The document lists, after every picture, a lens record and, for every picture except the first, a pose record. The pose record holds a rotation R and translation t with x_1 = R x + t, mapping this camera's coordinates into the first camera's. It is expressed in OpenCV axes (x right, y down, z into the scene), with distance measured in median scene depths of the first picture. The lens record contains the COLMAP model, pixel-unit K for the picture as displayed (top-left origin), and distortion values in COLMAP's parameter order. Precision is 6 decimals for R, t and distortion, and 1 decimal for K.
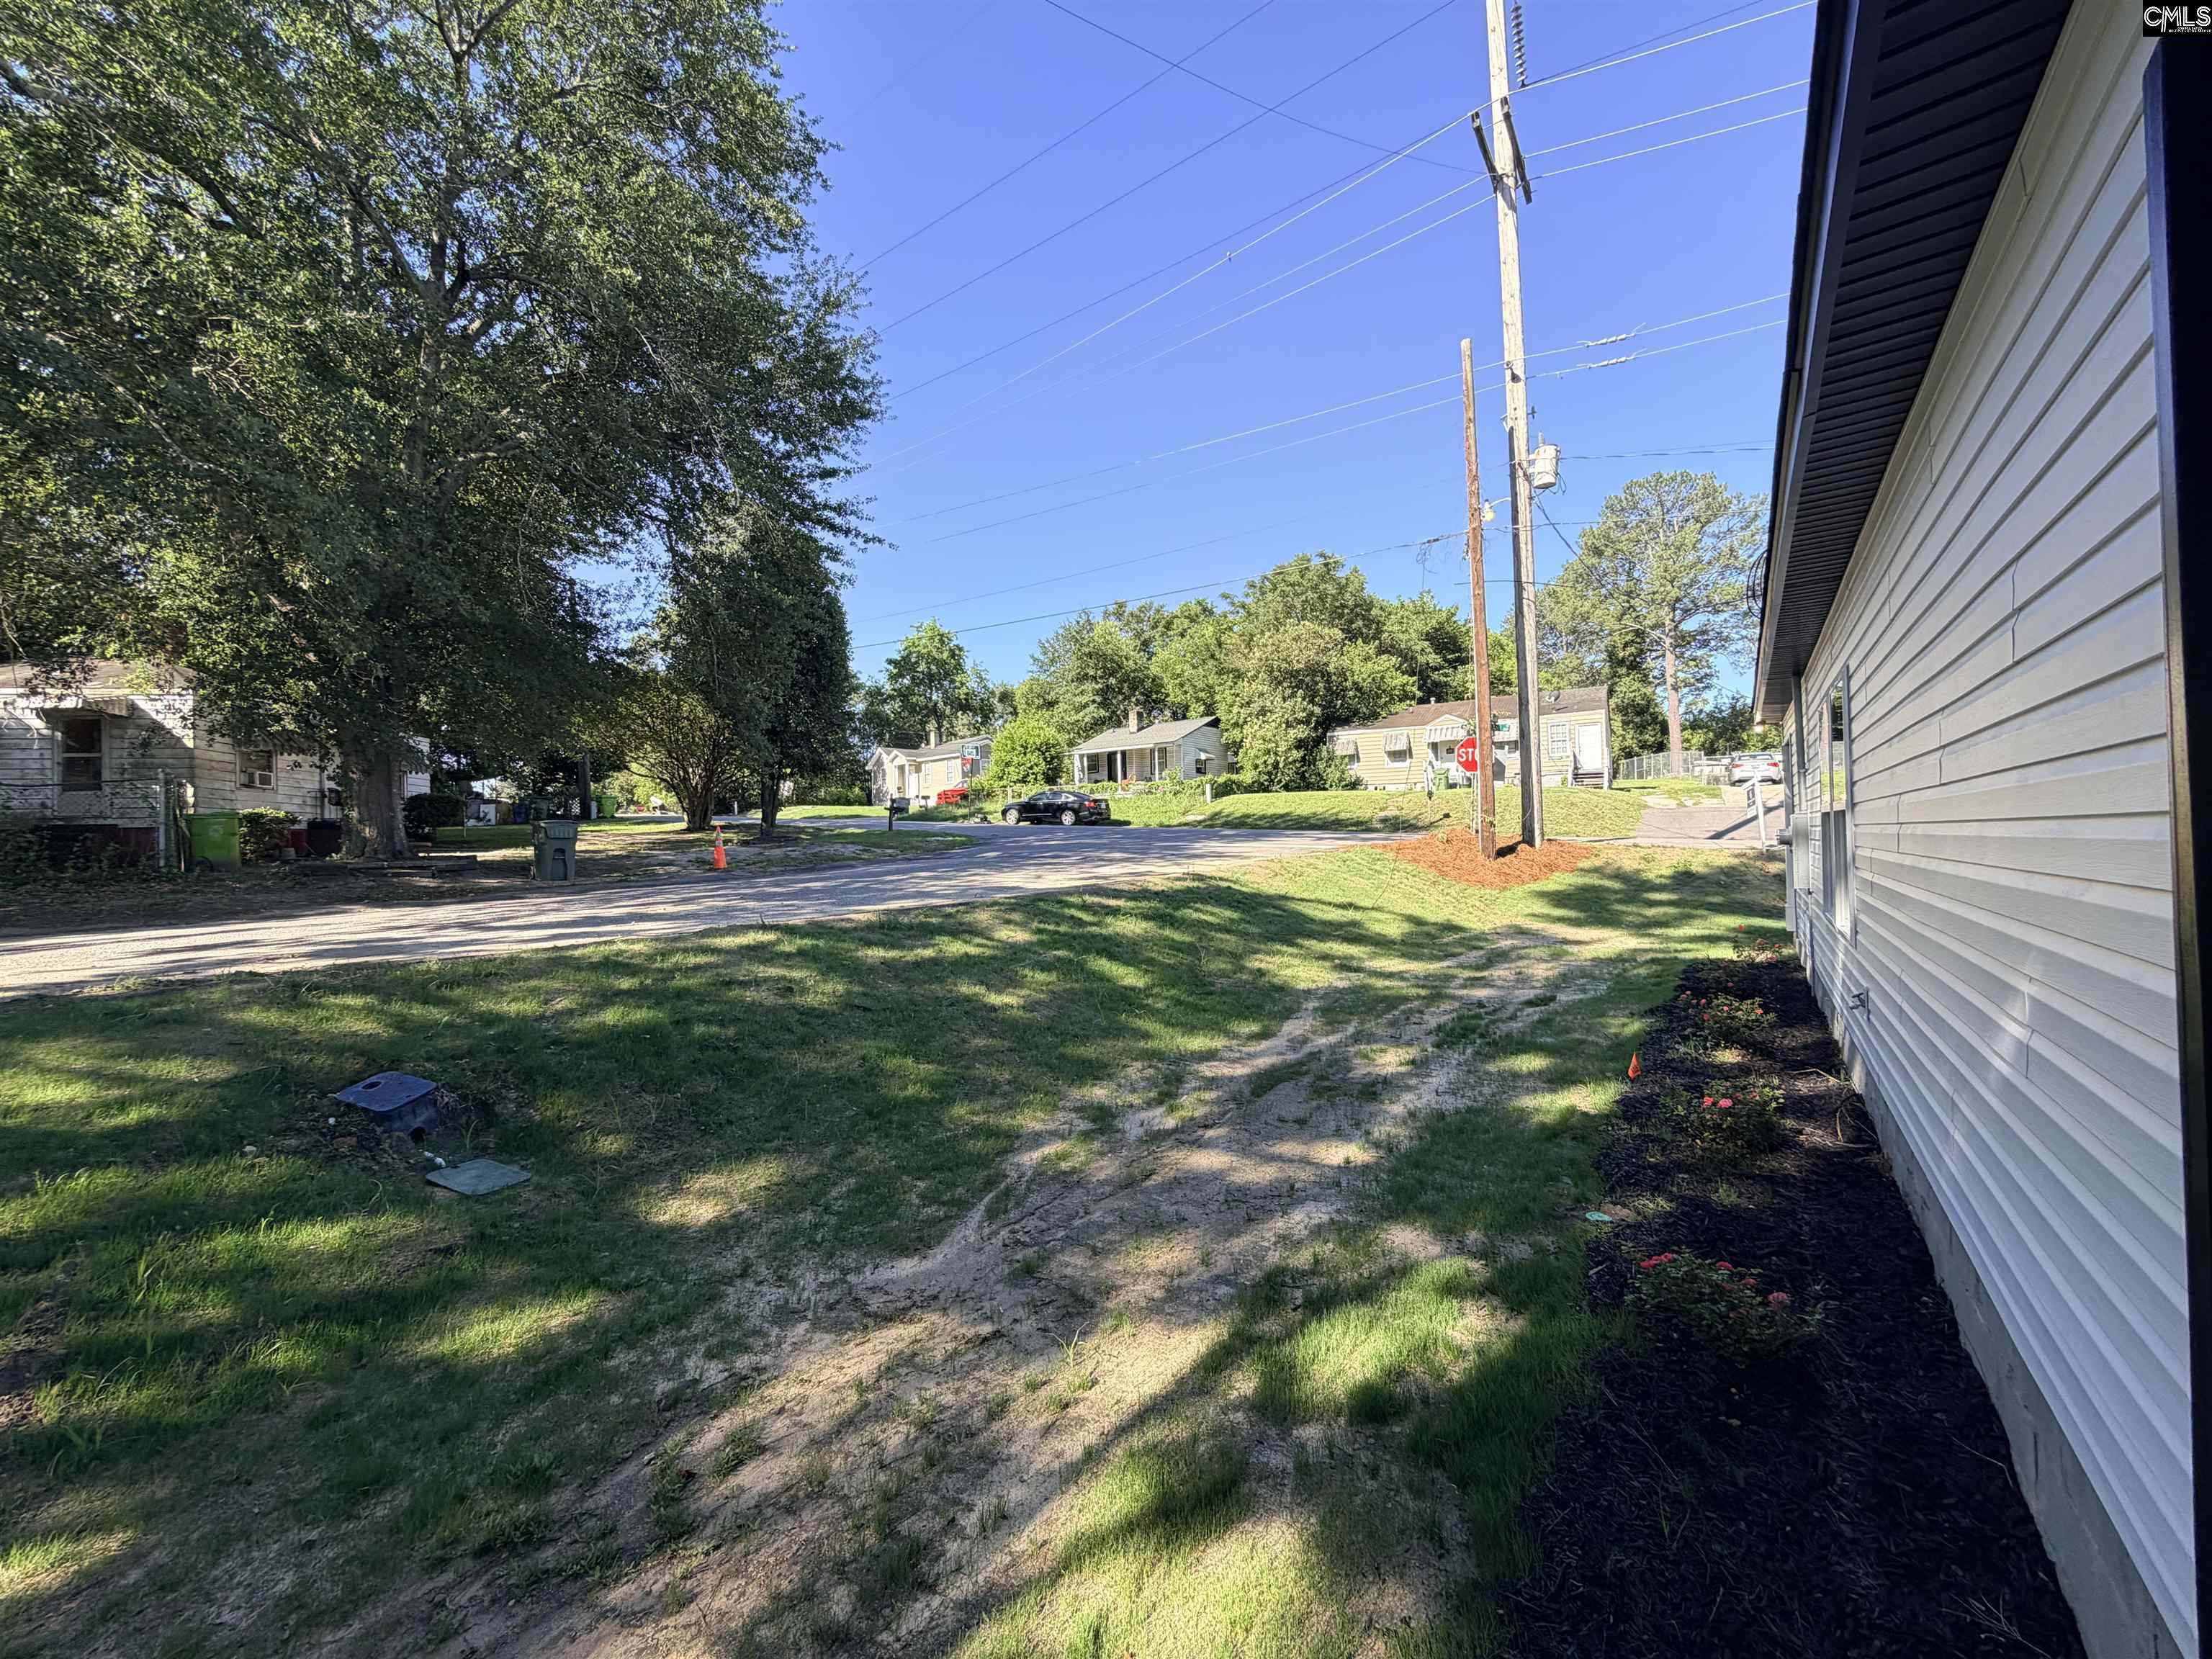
lens RADIAL K [[887.7, 0, 1102.6], [0, 887.7, 832.0], [0, 0, 1]] dist [0.000182, 0.000254]
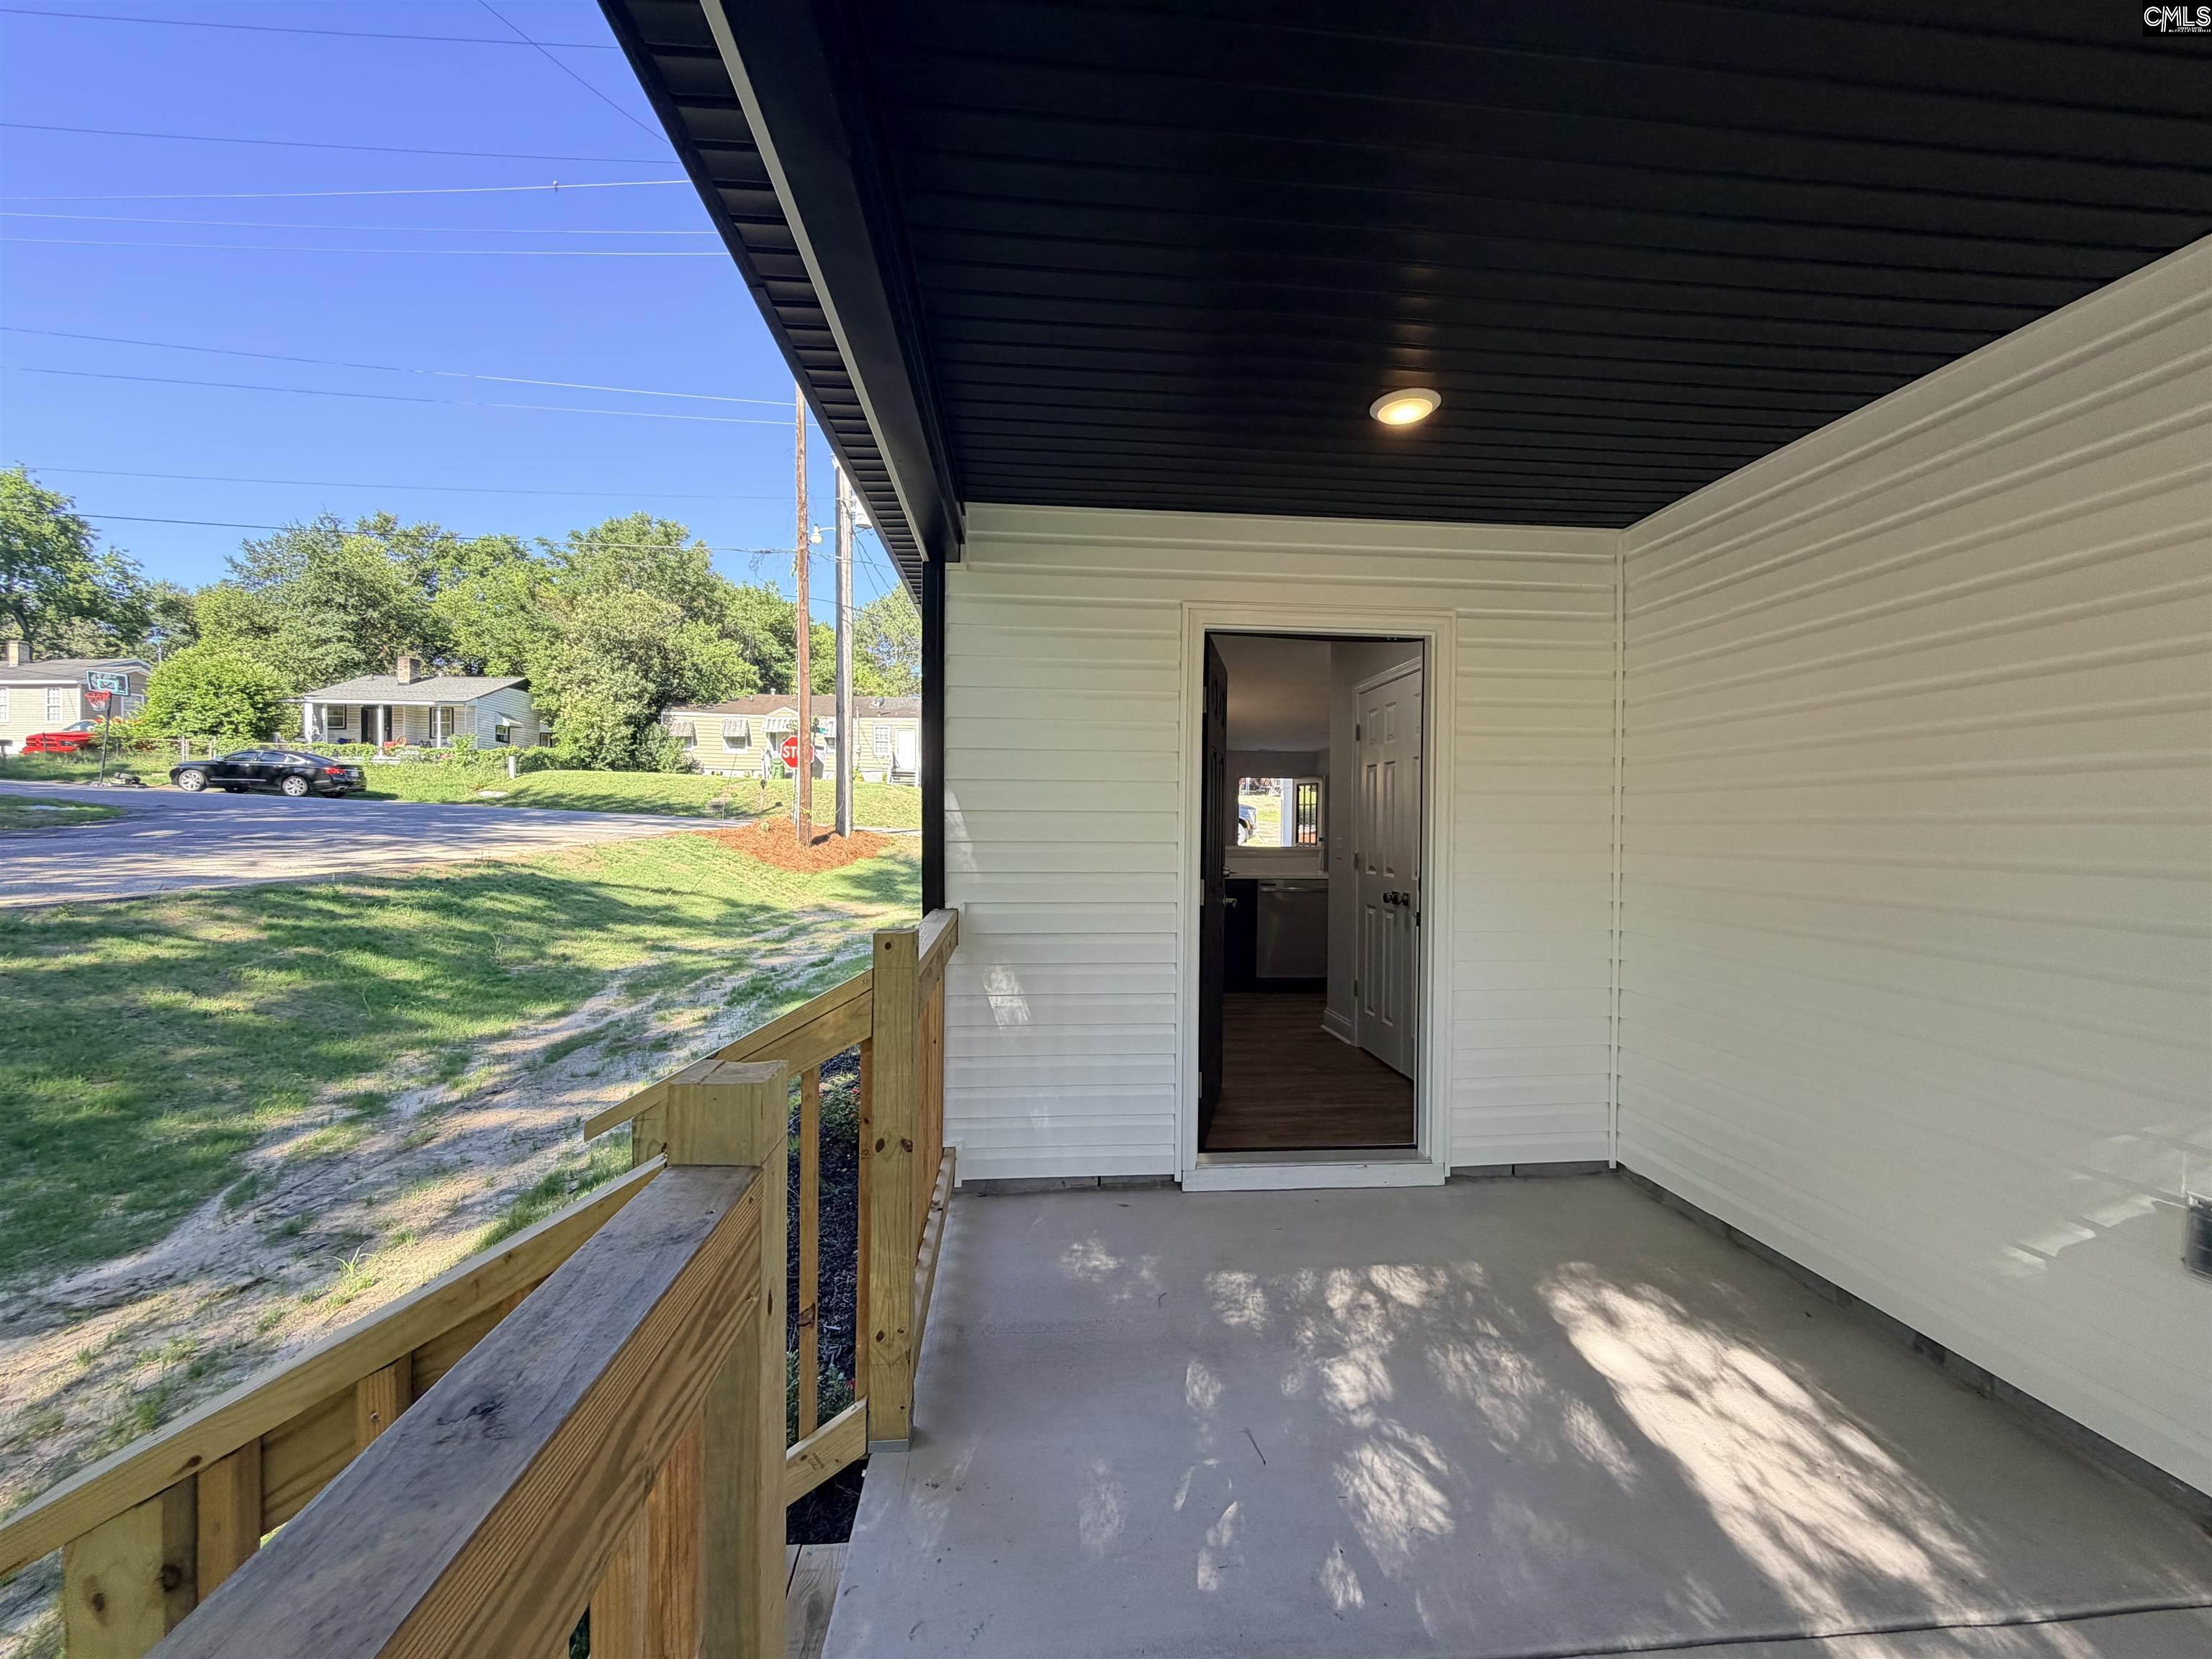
lens RADIAL K [[887.7, 0, 1095.5], [0, 887.7, 825.4], [0, 0, 1]] dist [0.000182, 0.000254]
pose [[0.763787, 0.025447, 0.644967, -0.013993], [-0.031391, 0.999505, -0.002262, -0.007801], [-0.644705, -0.018518, 0.764207, -0.134756]]
